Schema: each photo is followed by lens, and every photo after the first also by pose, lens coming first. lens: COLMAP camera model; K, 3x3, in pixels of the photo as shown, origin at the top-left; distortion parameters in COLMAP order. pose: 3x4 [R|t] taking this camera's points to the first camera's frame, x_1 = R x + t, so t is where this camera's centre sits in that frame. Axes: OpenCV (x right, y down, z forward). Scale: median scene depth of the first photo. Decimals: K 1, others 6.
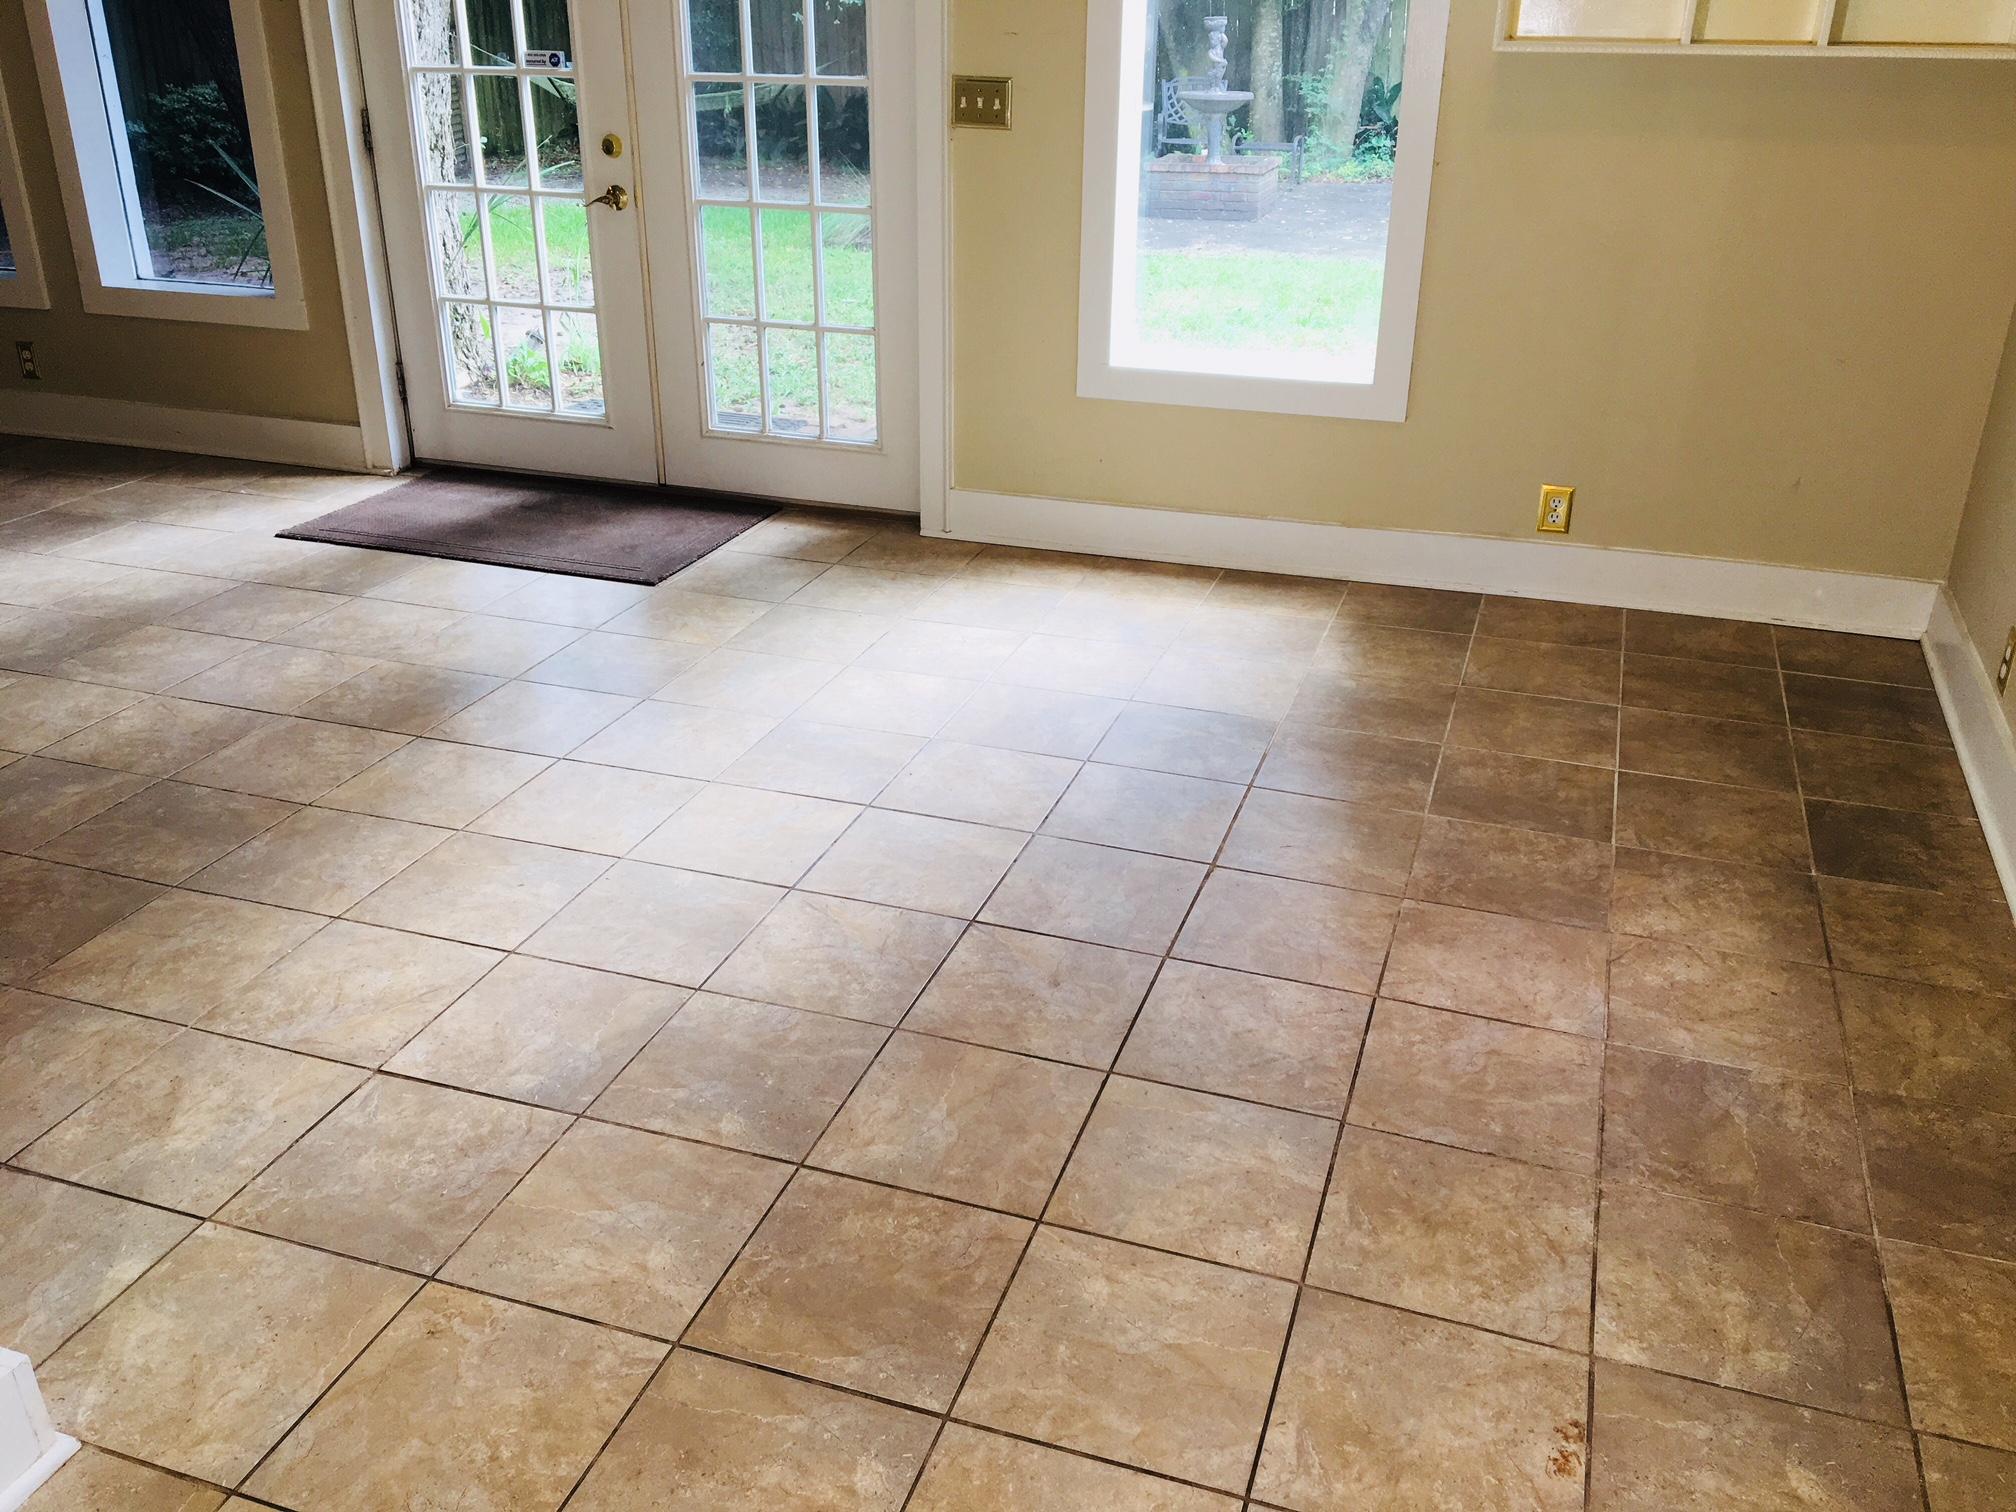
lens RADIAL K [[1692.4, 0, 1000.8], [0, 1692.4, 740.7], [0, 0, 1]] dist [0.091928, -0.143184]
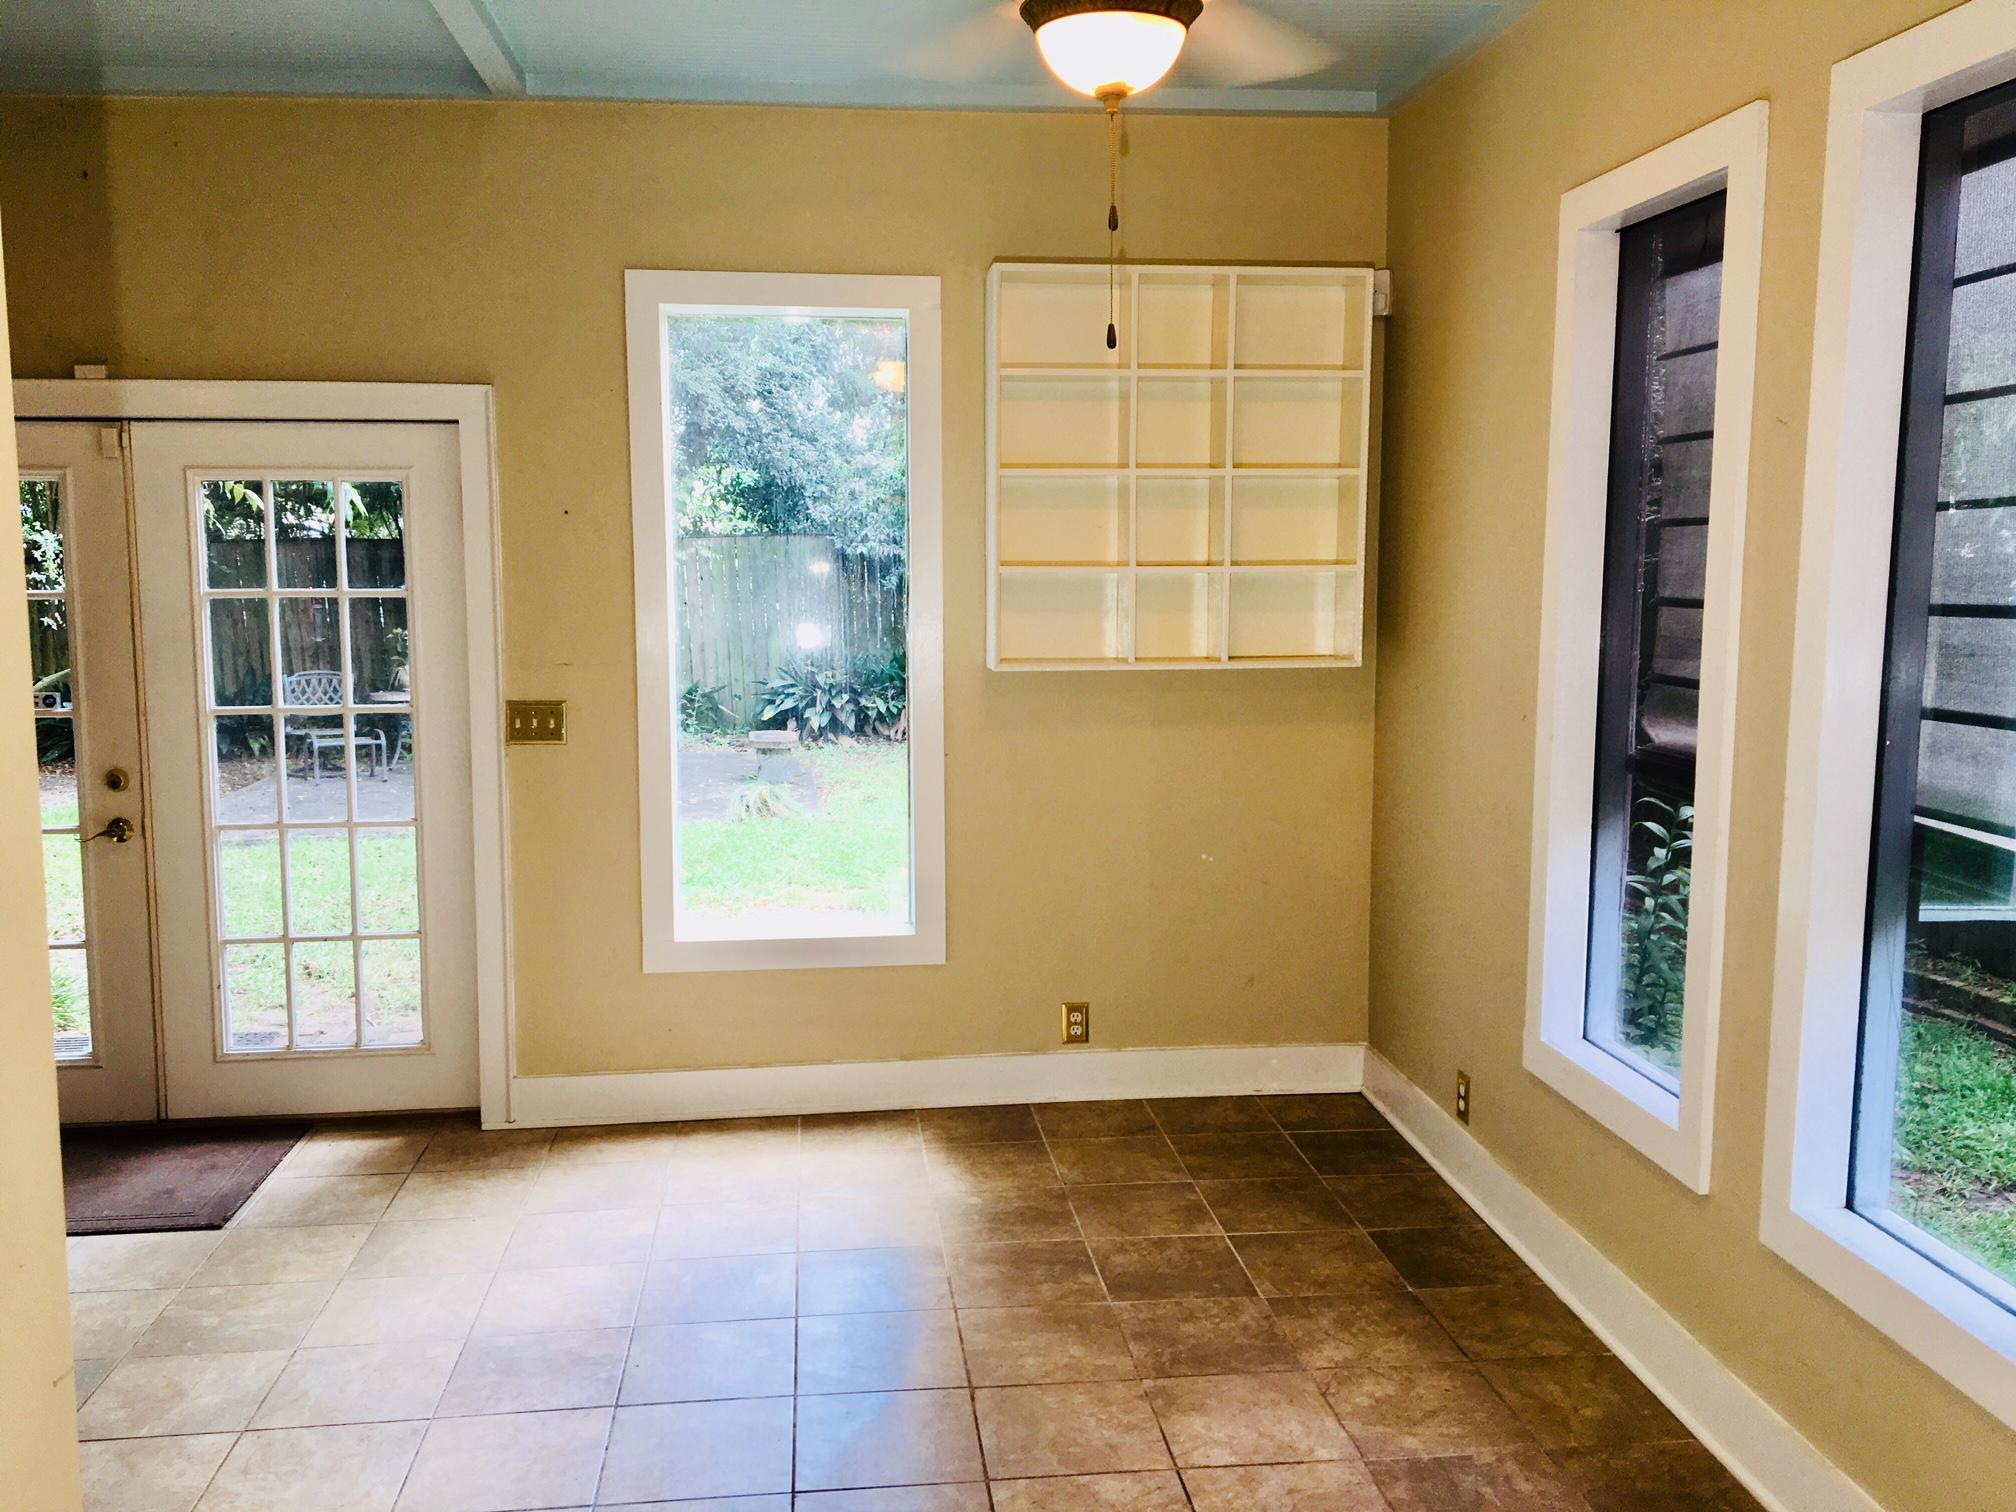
lens RADIAL K [[1692.4, 0, 1000.8], [0, 1692.4, 740.7], [0, 0, 1]] dist [0.091928, -0.143184]
pose [[0.901412, -0.053661, 0.429625, -0.216624], [0.183642, 0.945995, -0.267150, -0.015617], [-0.392087, 0.319710, 0.862585, -0.057686]]
